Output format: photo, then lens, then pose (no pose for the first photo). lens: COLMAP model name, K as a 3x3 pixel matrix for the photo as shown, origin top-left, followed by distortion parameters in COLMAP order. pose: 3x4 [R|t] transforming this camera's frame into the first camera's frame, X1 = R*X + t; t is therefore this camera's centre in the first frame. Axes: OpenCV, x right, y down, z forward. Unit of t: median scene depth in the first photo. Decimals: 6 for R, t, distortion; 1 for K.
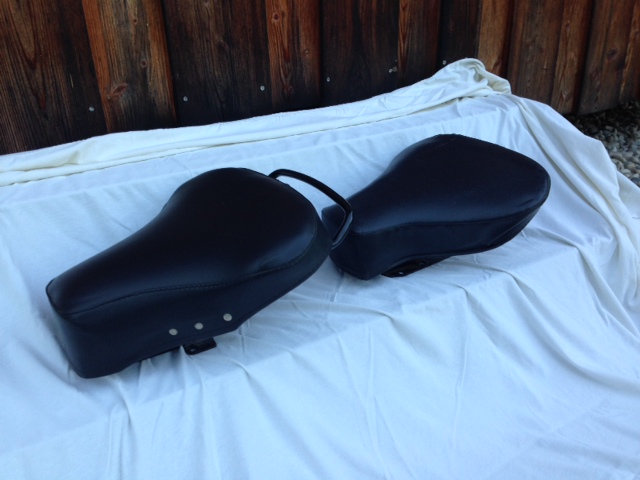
lens RADIAL K [[601.6, 0, 326.1], [0, 601.6, 237.2], [0, 0, 1]] dist [0.072206, 0.000000]
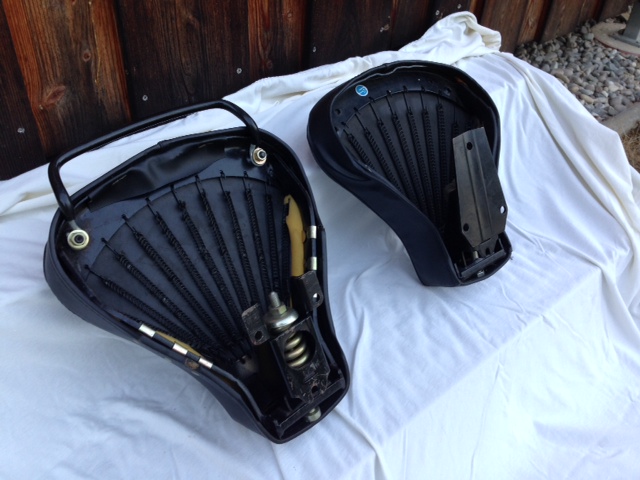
lens RADIAL K [[601.6, 0, 325.0], [0, 601.6, 235.8], [0, 0, 1]] dist [0.072206, 0.000000]
pose [[0.978133, -0.054625, 0.200679, -0.177241], [0.002039, 0.967365, 0.253379, -0.256615], [-0.207970, -0.247430, 0.946323, 0.206535]]
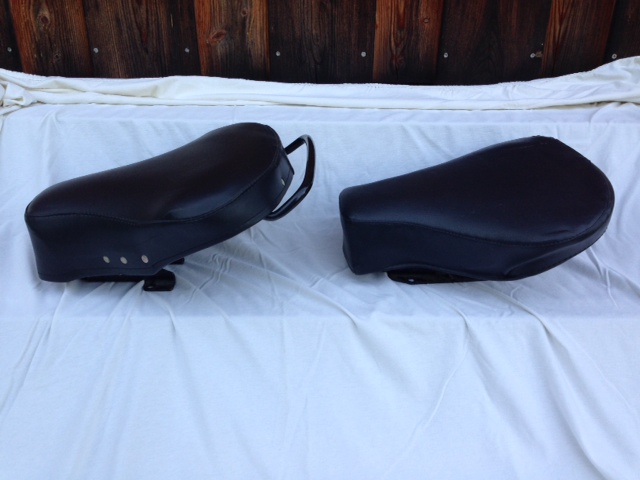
lens RADIAL K [[601.6, 0, 317.9], [0, 601.6, 237.9], [0, 0, 1]] dist [0.072206, 0.000000]
pose [[0.872522, 0.252747, -0.418121, 0.318527], [-0.242984, 0.966934, 0.077443, -0.030135], [0.423869, 0.034025, 0.905084, 0.144060]]
